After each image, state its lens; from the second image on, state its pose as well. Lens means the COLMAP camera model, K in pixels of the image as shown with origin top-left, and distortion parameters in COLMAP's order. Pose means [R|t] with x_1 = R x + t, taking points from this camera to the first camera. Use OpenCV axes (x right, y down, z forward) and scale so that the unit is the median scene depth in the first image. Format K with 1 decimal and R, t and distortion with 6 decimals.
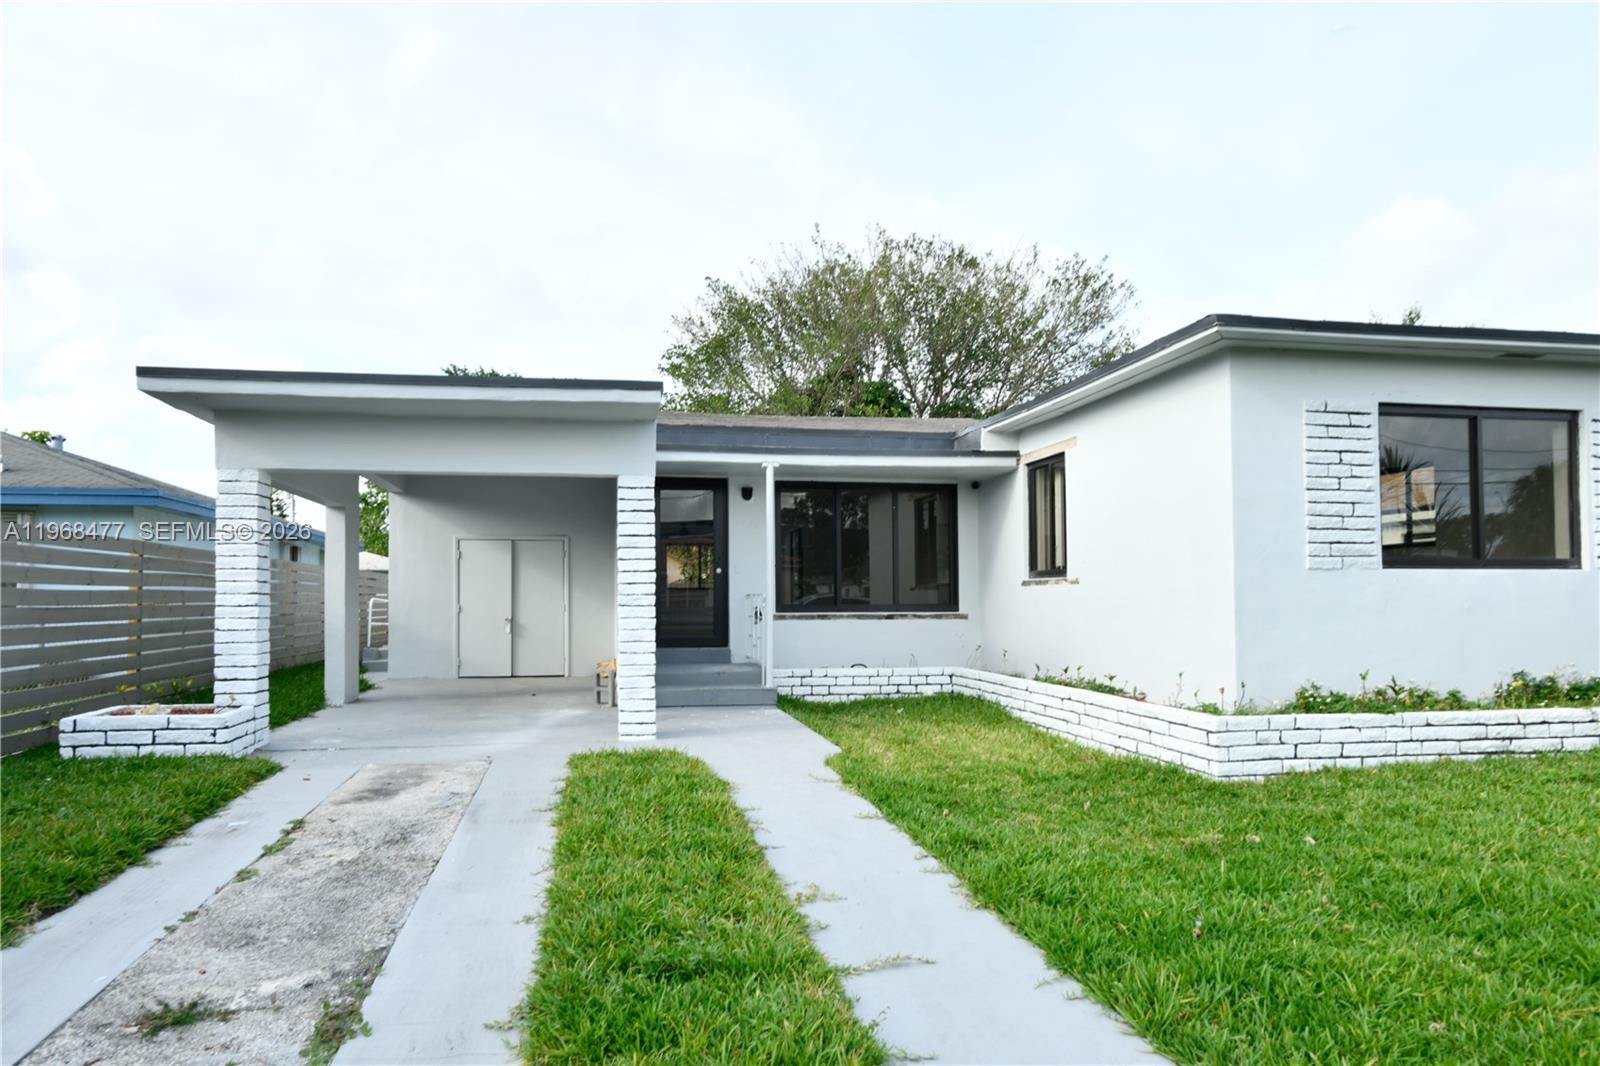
lens RADIAL K [[949.6, 0, 747.8], [0, 949.6, 566.6], [0, 0, 1]] dist [-0.001844, 0.002285]
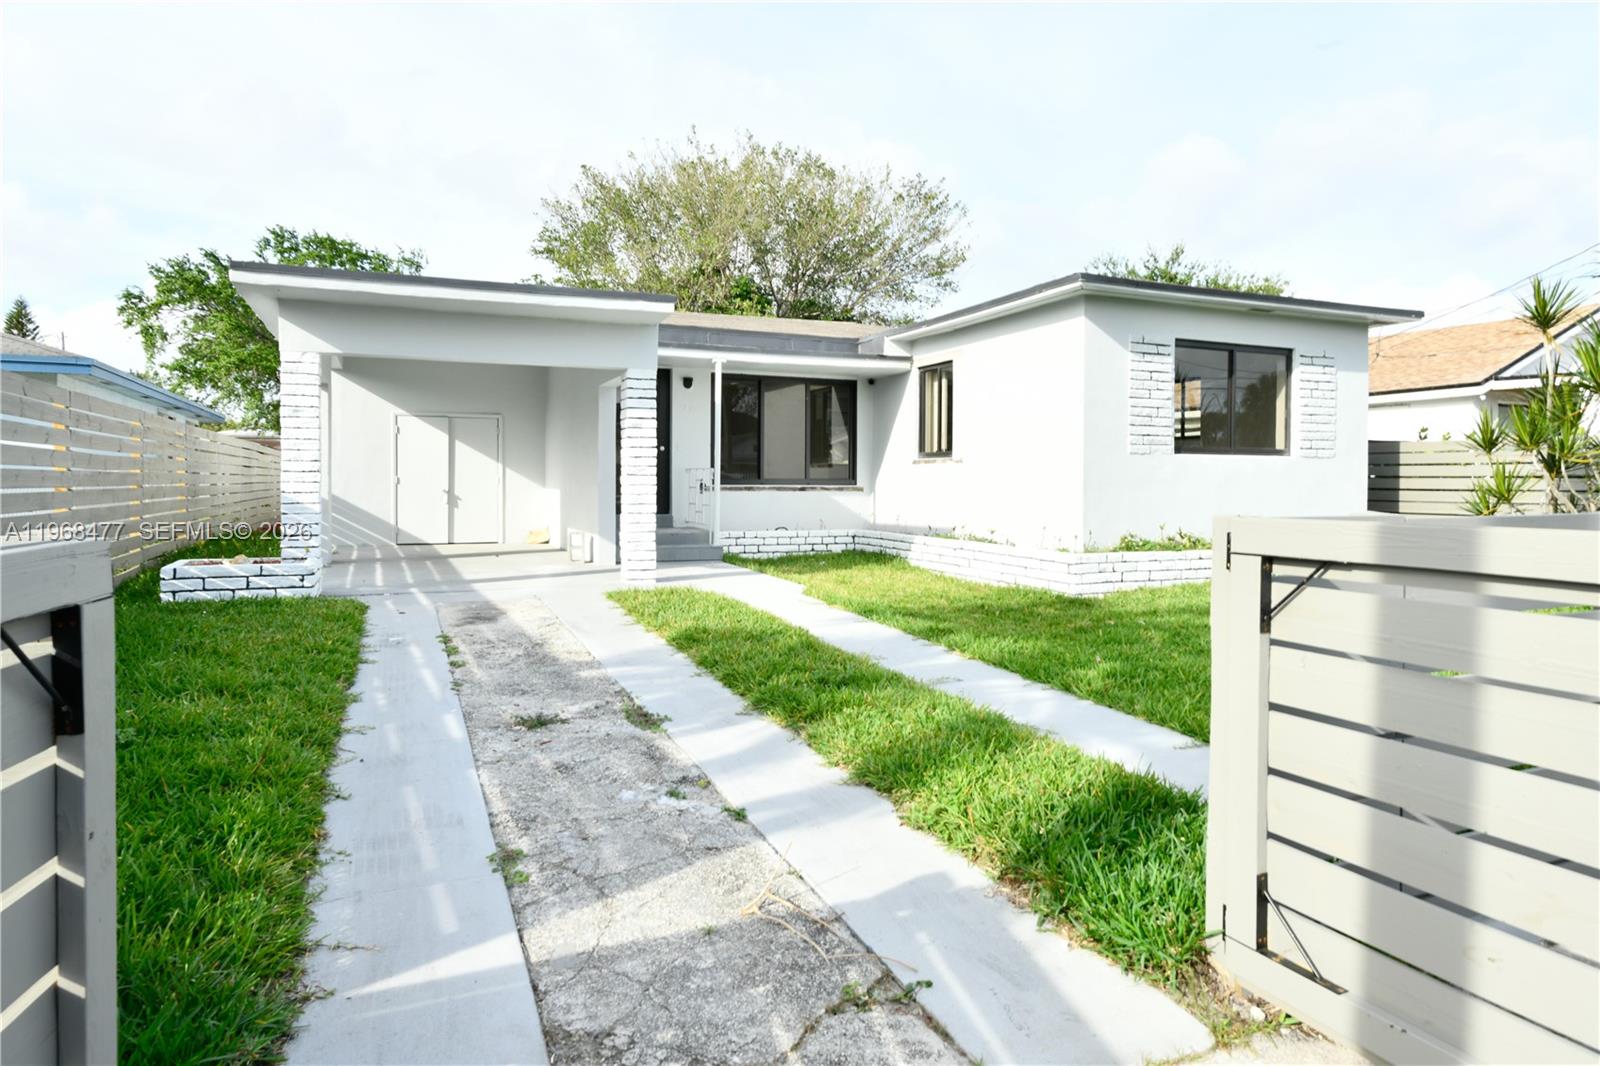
lens RADIAL K [[938.9, 0, 799.5], [0, 938.9, 485.0], [0, 0, 1]] dist [0.002359, 0.002409]
pose [[0.970447, 0.006997, 0.241212, -0.216302], [-0.016417, 0.999178, 0.037068, 0.005552], [-0.240754, -0.039933, 0.969764, -0.236512]]
